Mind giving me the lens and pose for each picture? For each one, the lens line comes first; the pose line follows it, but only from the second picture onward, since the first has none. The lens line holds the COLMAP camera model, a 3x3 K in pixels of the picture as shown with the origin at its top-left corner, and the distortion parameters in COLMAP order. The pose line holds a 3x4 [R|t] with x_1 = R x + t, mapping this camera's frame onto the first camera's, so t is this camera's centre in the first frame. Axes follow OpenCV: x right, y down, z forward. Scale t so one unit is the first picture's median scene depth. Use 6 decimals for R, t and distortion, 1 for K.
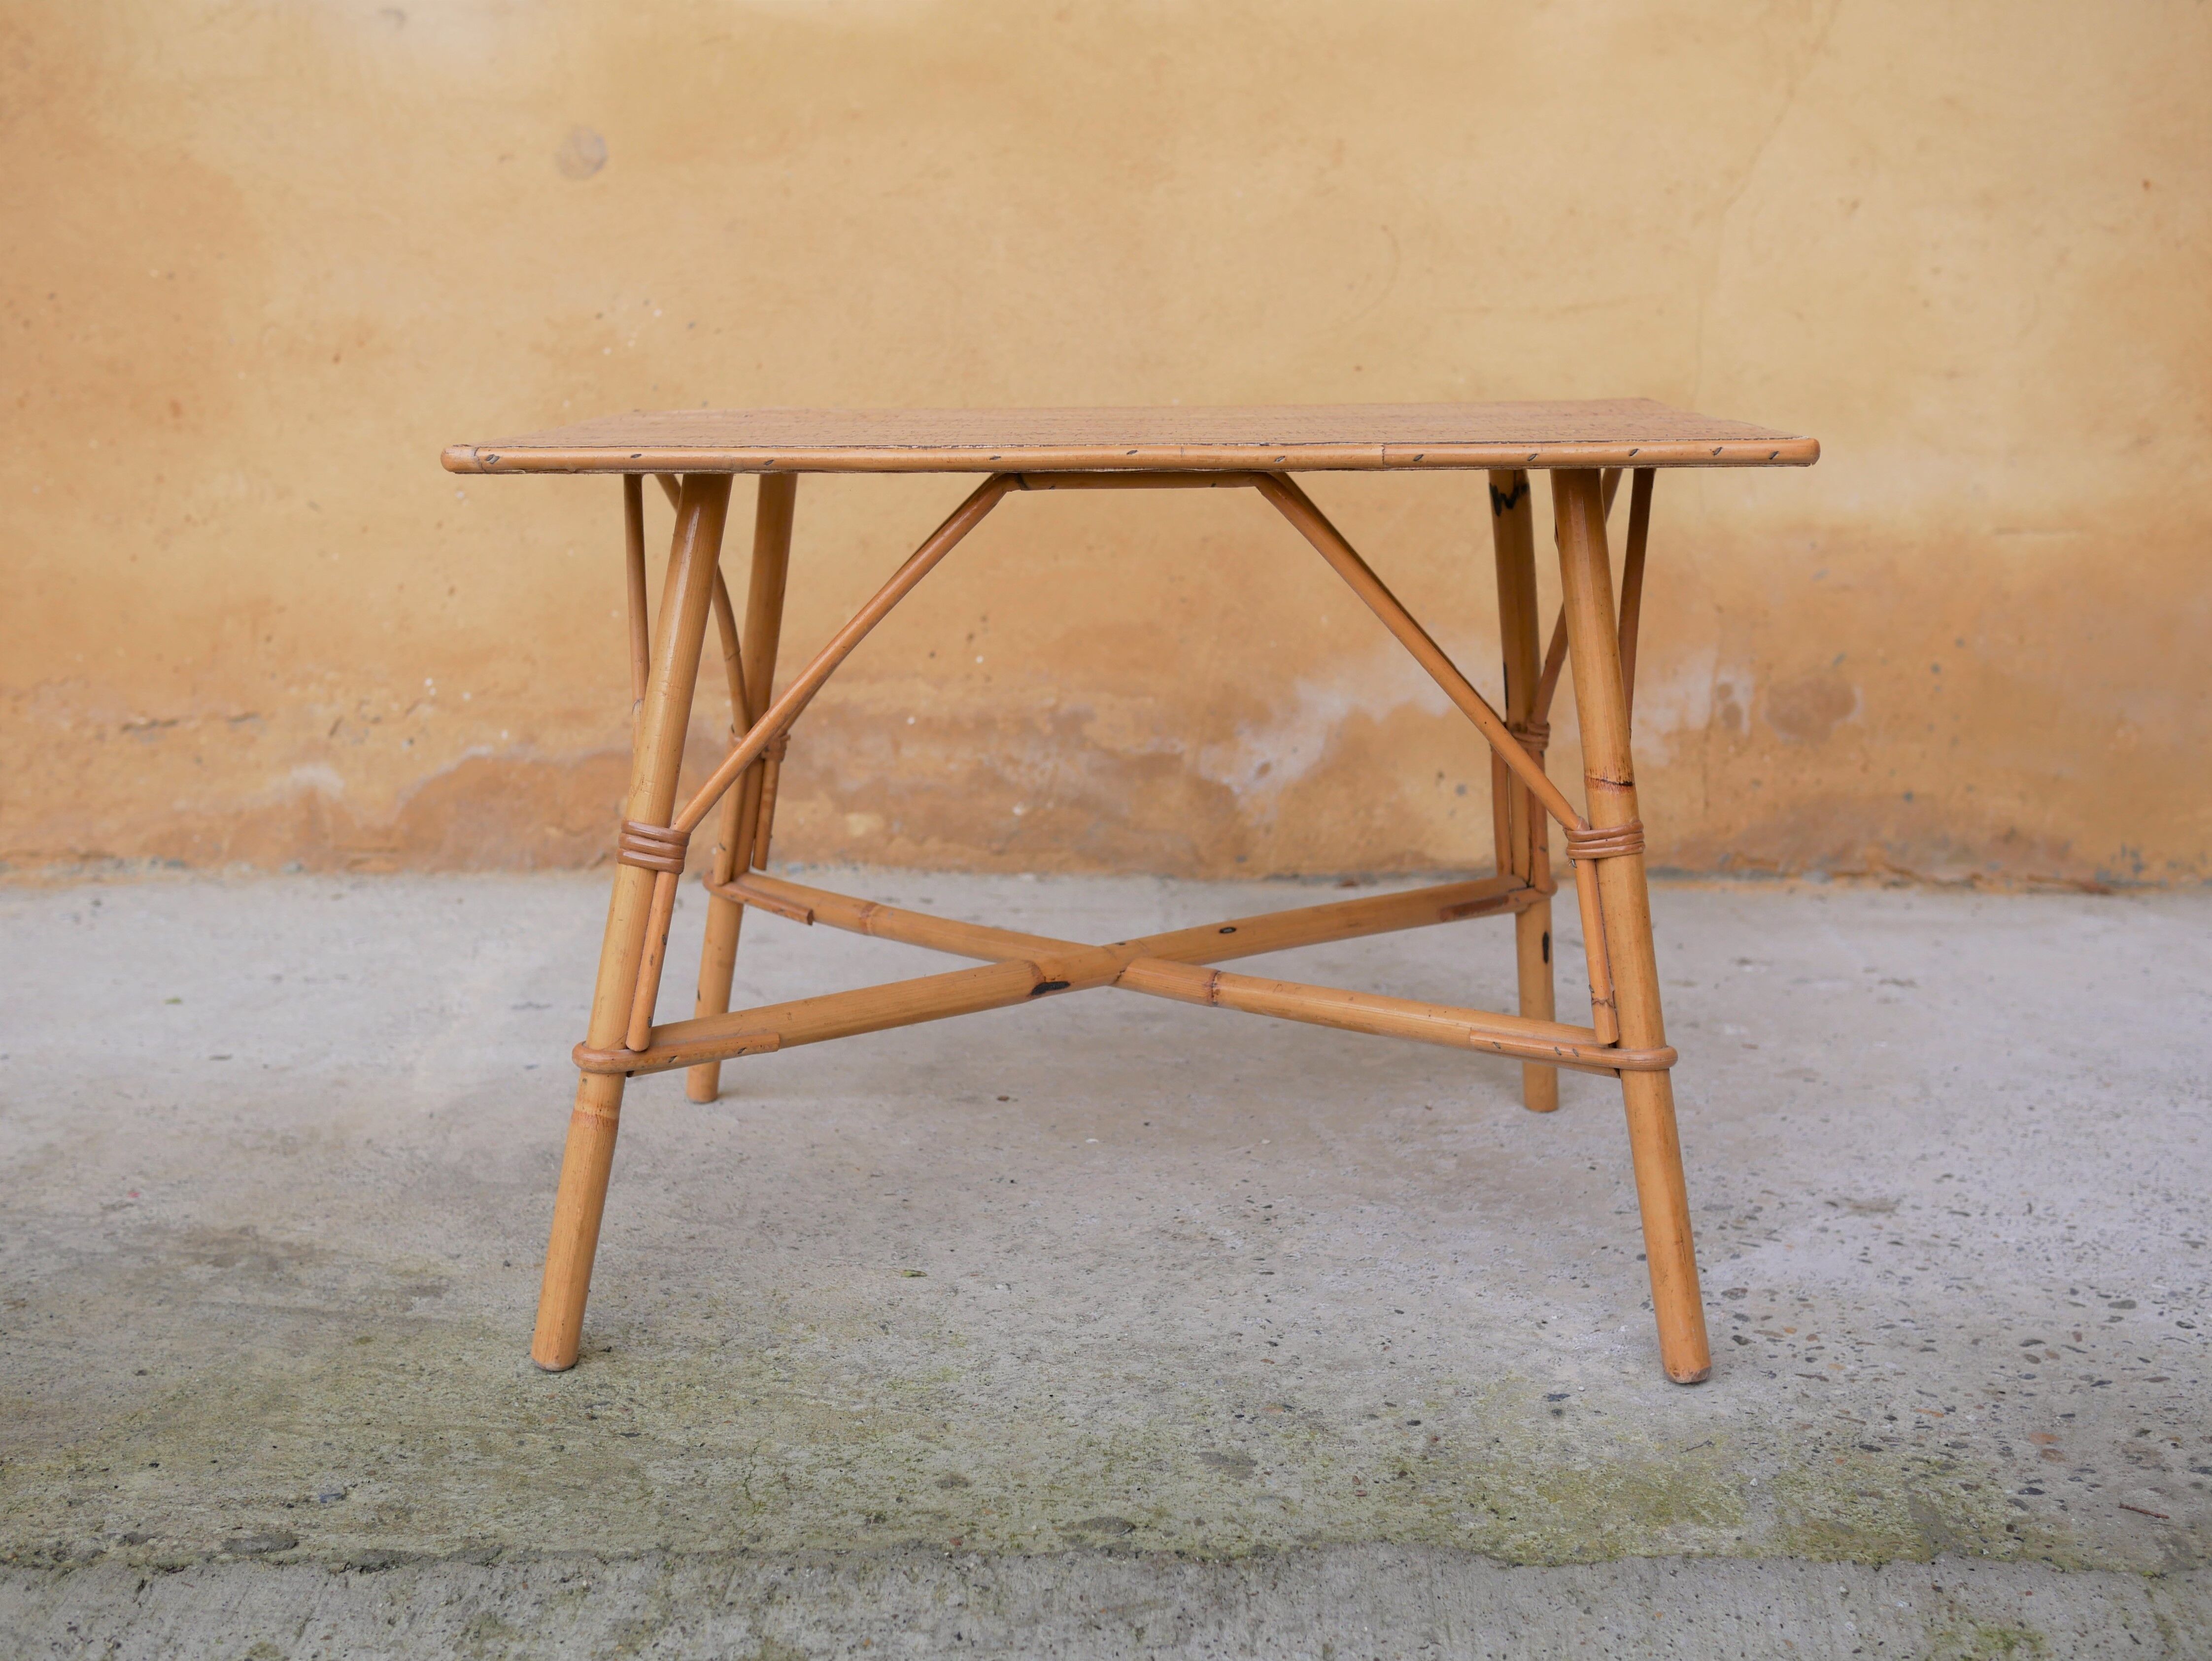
lens RADIAL K [[2330.4, 0, 1115.0], [0, 2330.4, 830.1], [0, 0, 1]] dist [-0.027299, 0.040082]
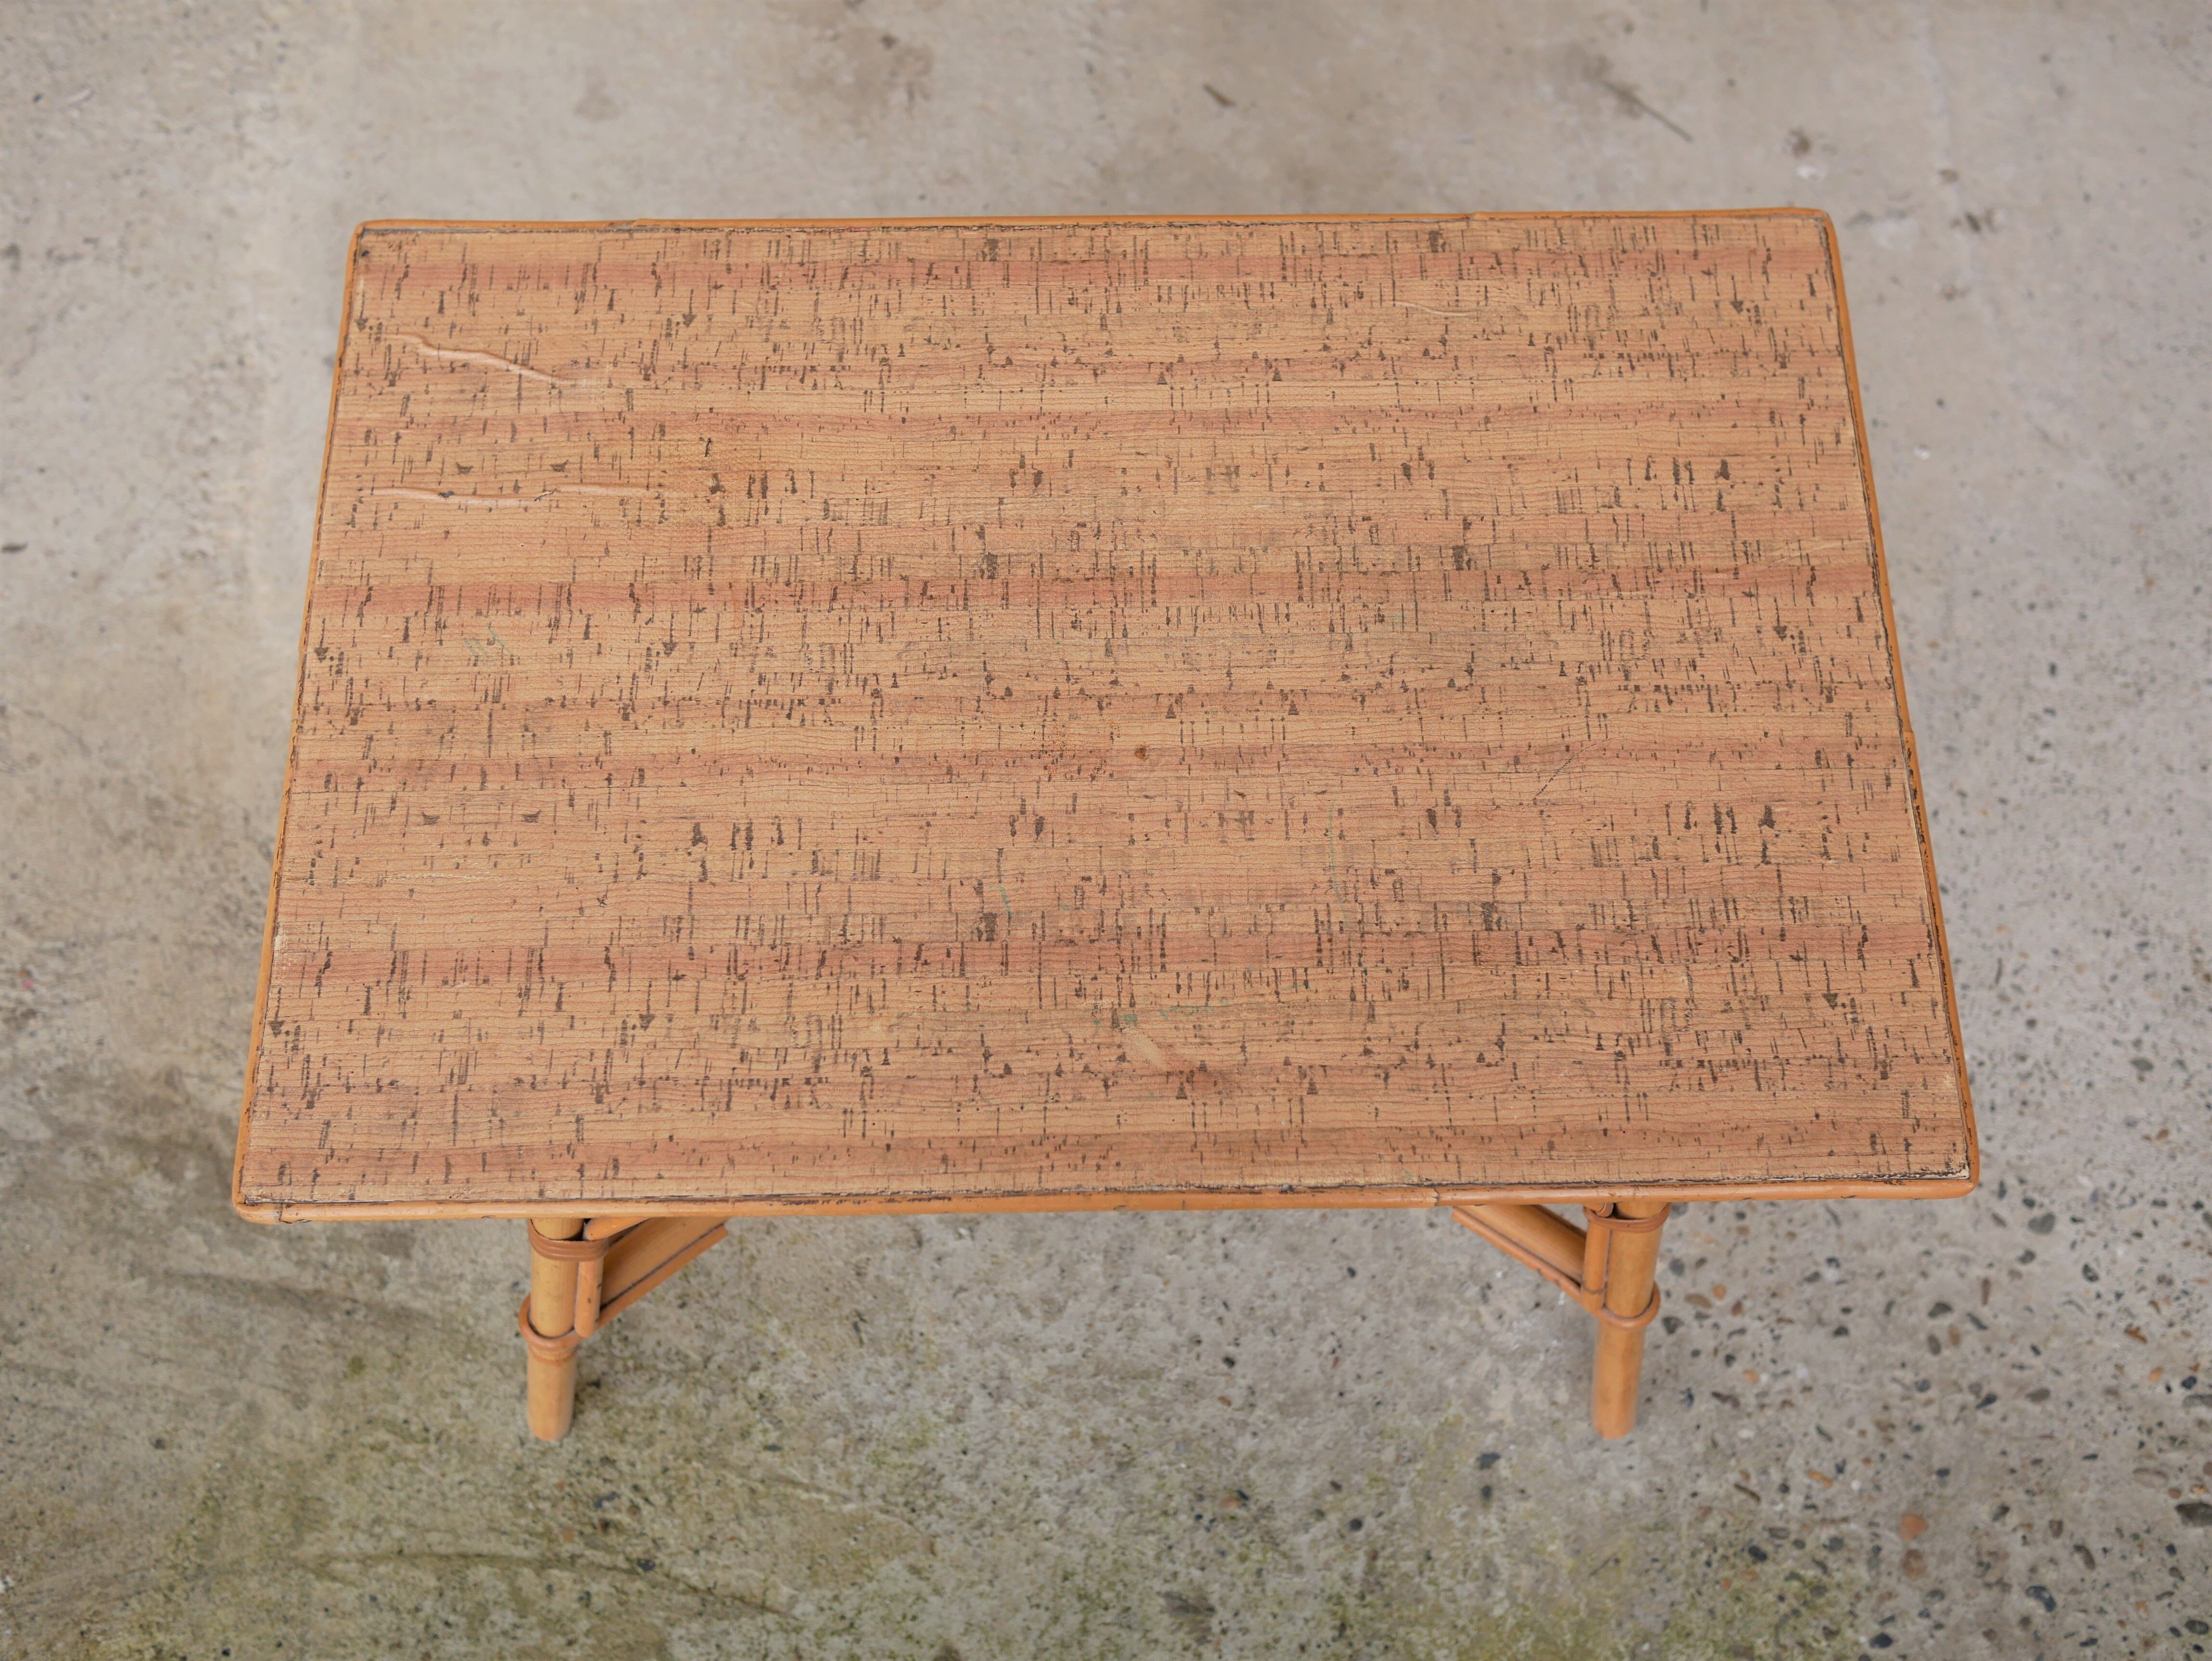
lens RADIAL K [[2376.4, 0, 1103.8], [0, 2376.4, 694.7], [0, 0, 1]] dist [-0.023711, 0.030448]
pose [[0.999025, -0.024336, 0.036835, -0.018857], [-0.013705, 0.622176, 0.782758, -0.704783], [-0.041967, -0.782499, 0.621236, 0.495821]]
